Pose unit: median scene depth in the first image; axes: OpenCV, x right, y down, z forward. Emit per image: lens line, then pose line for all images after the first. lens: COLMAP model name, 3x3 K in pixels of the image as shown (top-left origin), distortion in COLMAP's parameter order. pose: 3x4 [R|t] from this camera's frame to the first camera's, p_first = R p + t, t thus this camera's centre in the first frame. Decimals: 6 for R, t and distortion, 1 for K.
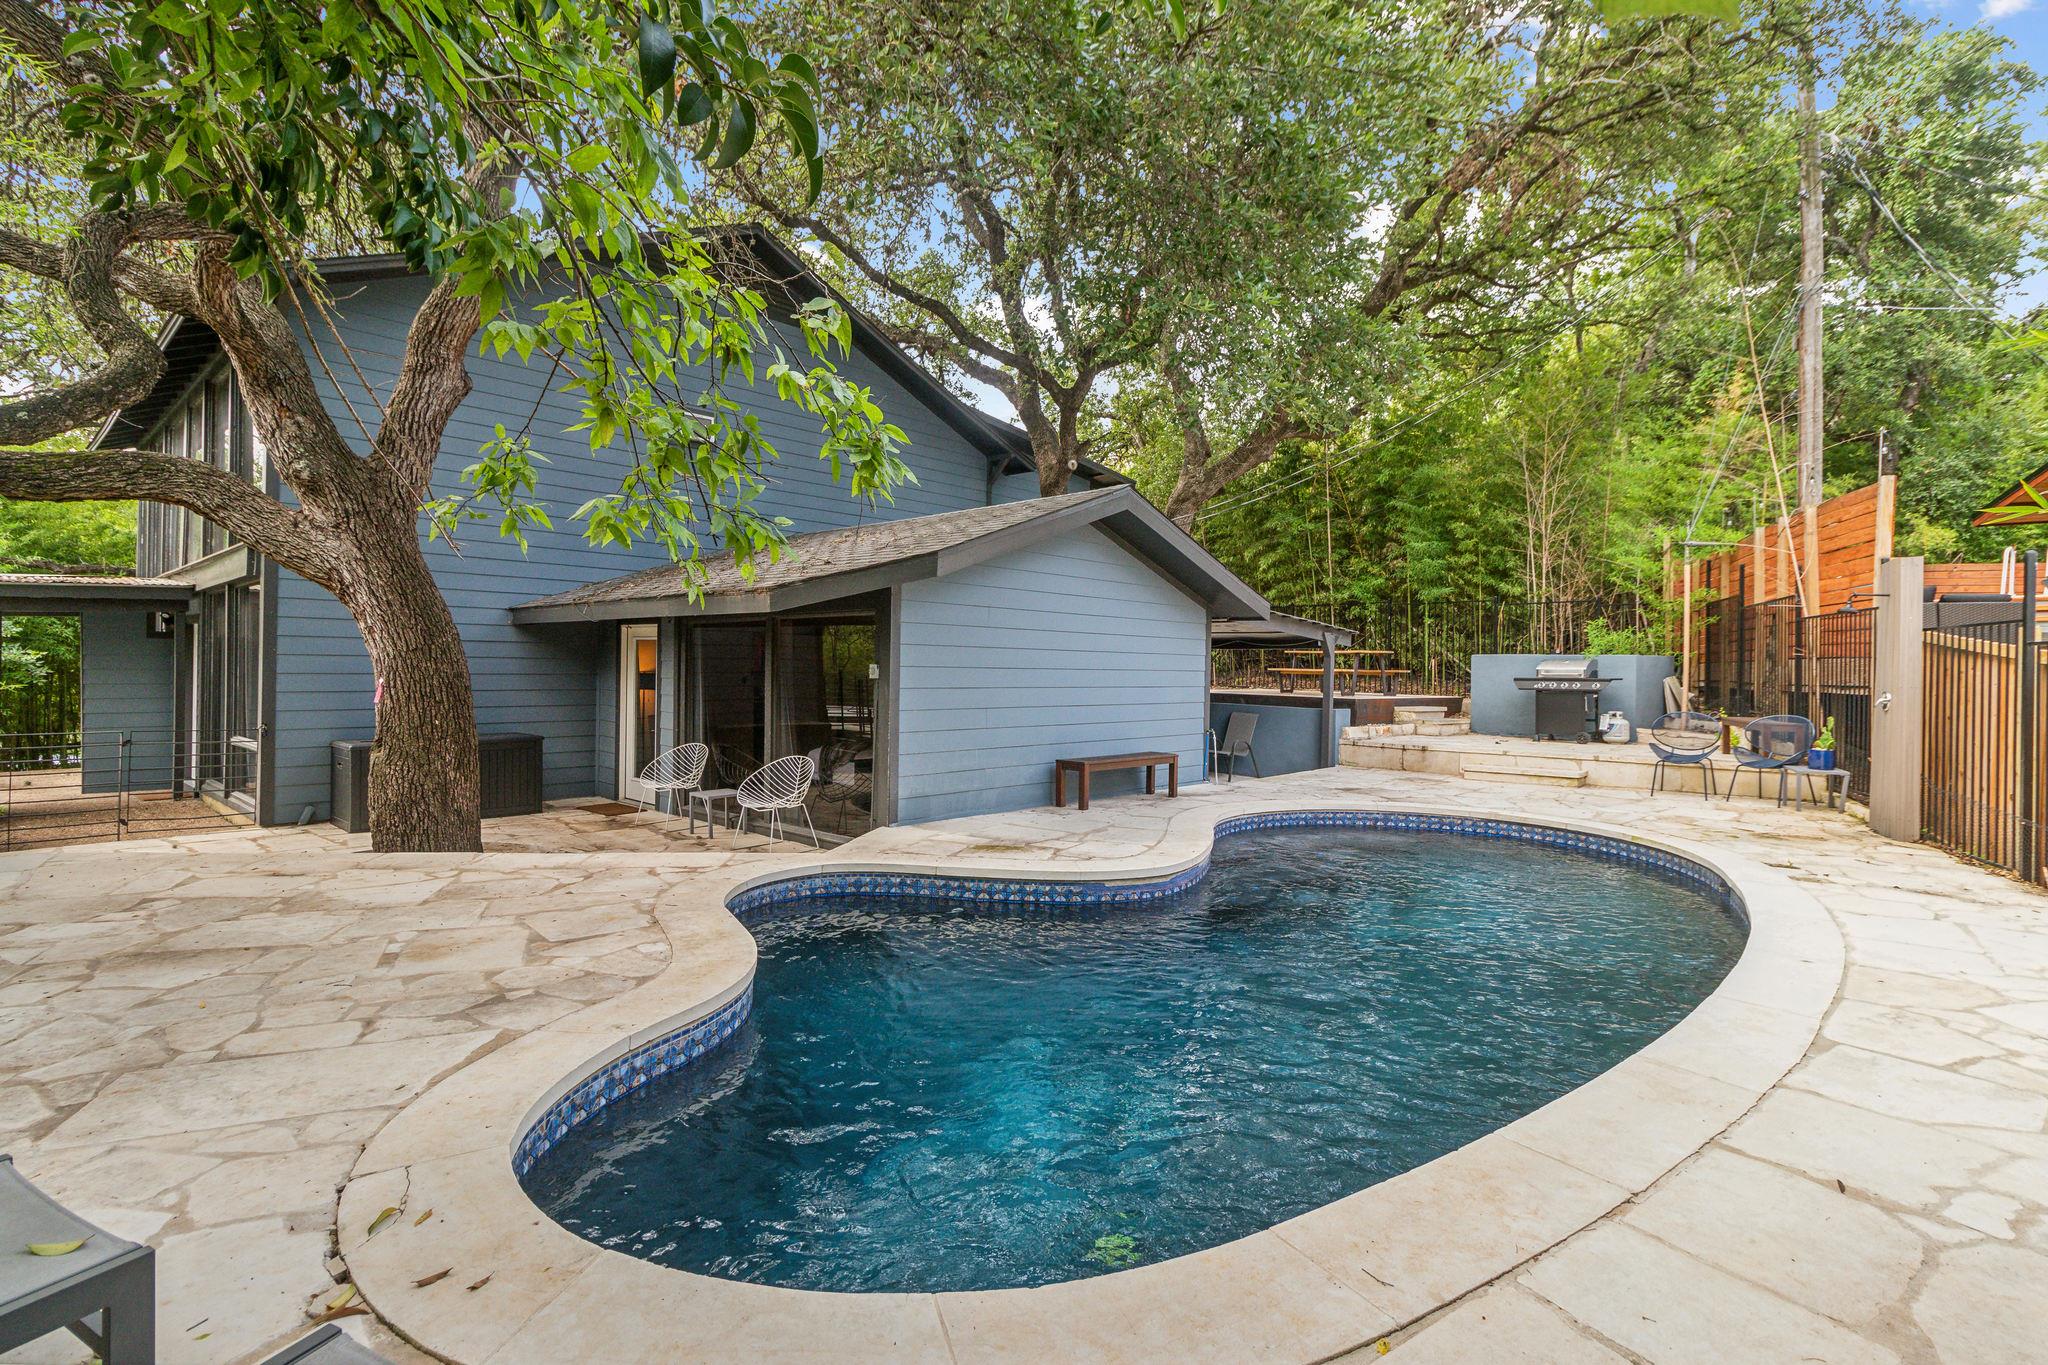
lens RADIAL K [[939.6, 0, 1027.5], [0, 939.6, 669.6], [0, 0, 1]] dist [0.004340, -0.000927]
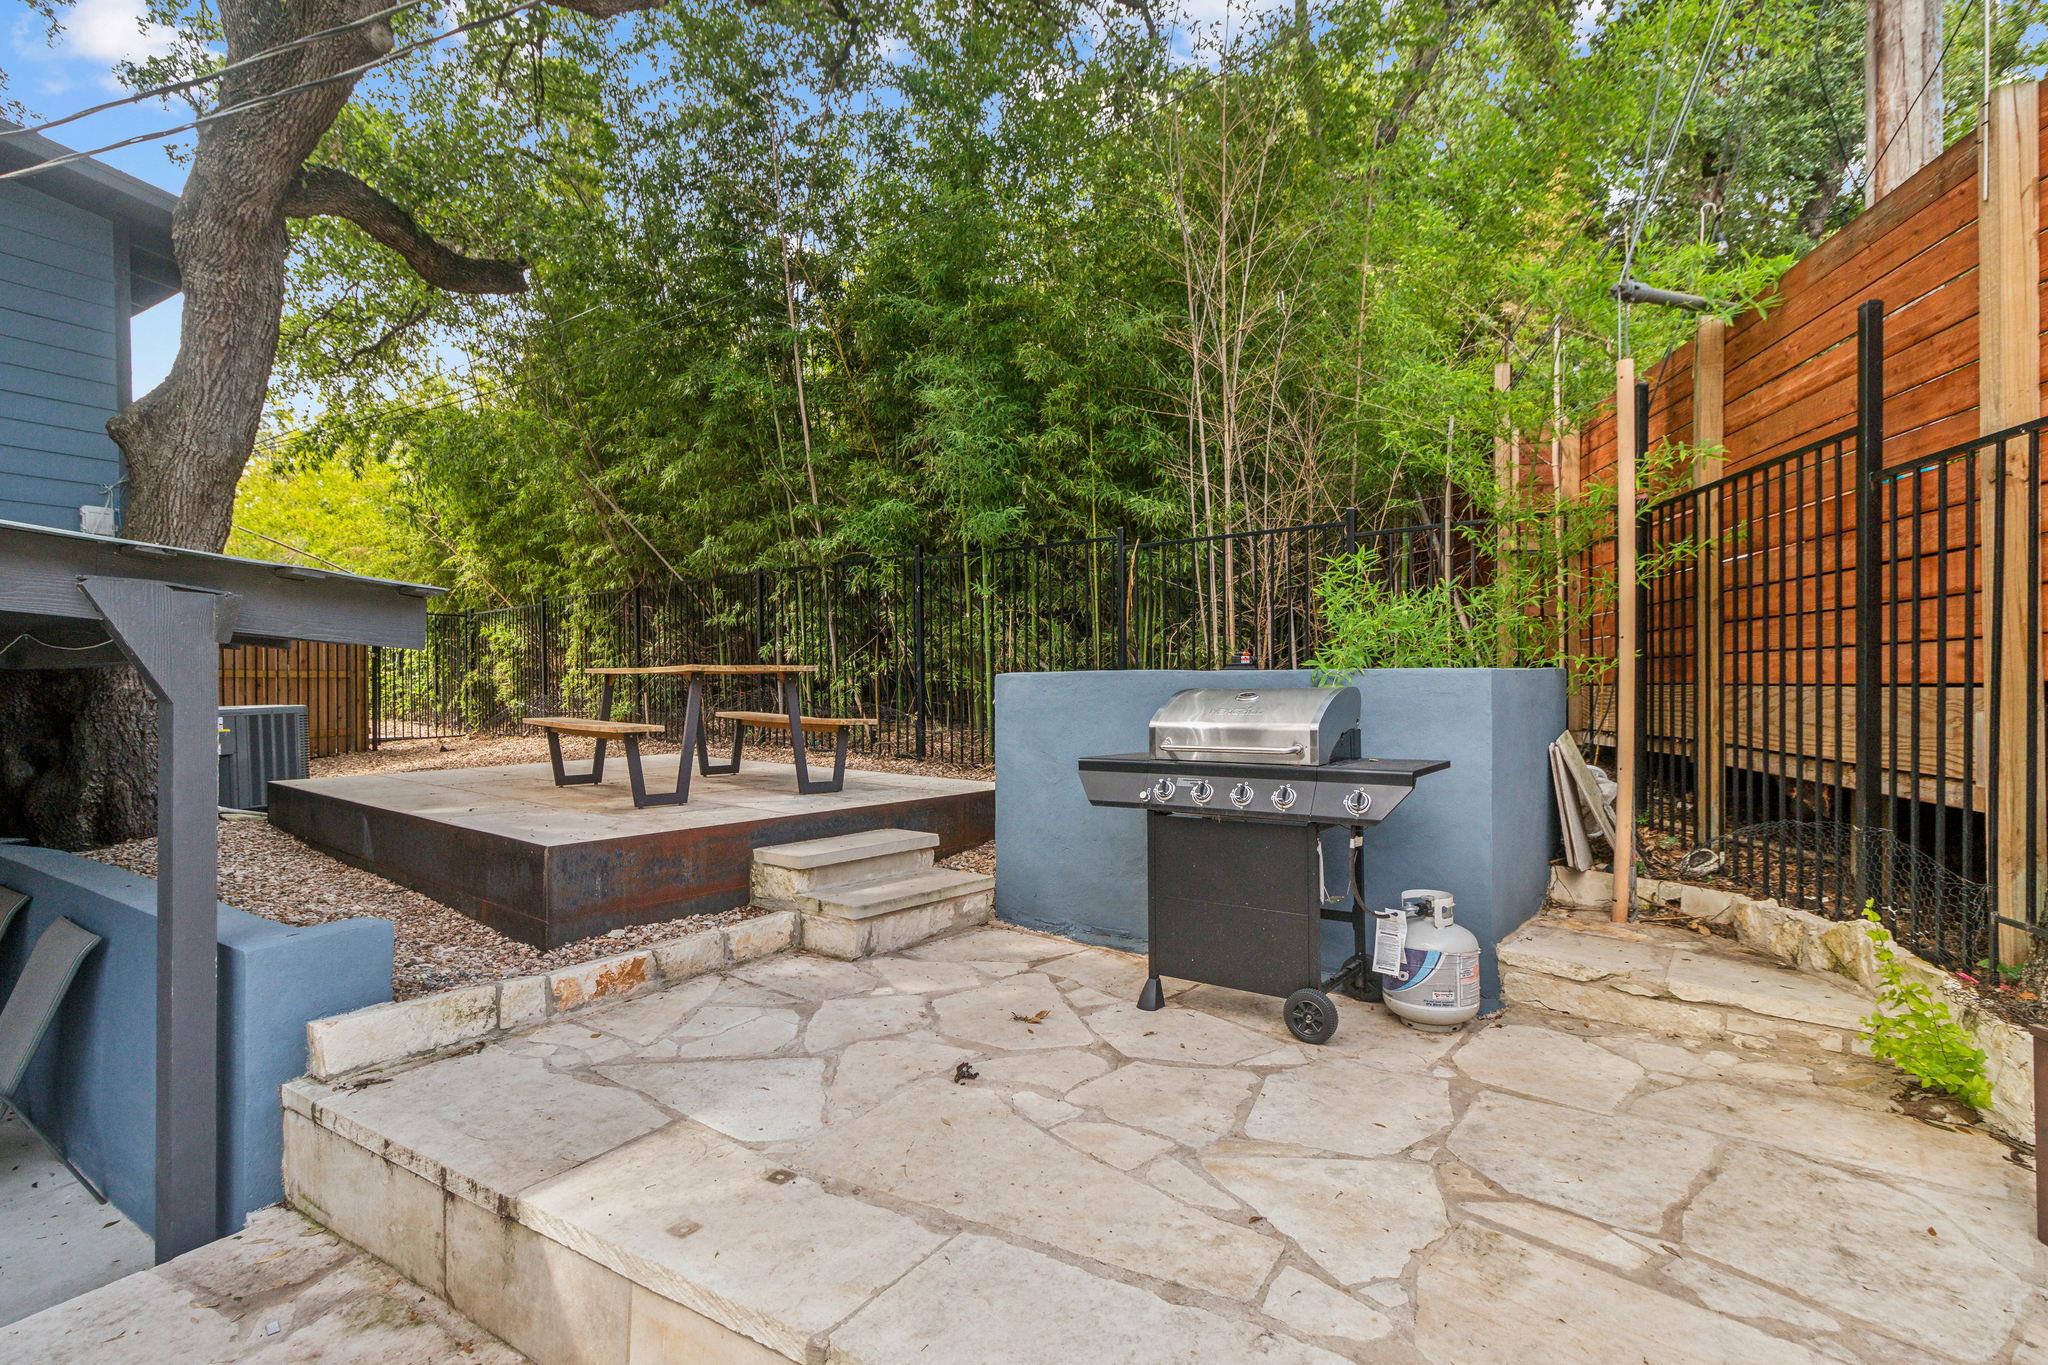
lens RADIAL K [[939.6, 0, 1017.4], [0, 939.6, 681.8], [0, 0, 1]] dist [0.004340, -0.000927]
pose [[0.977413, -0.022139, 0.210174, 0.371374], [0.022646, 0.999744, -0.000004, -0.012074], [-0.210120, 0.004764, 0.977664, 0.619161]]
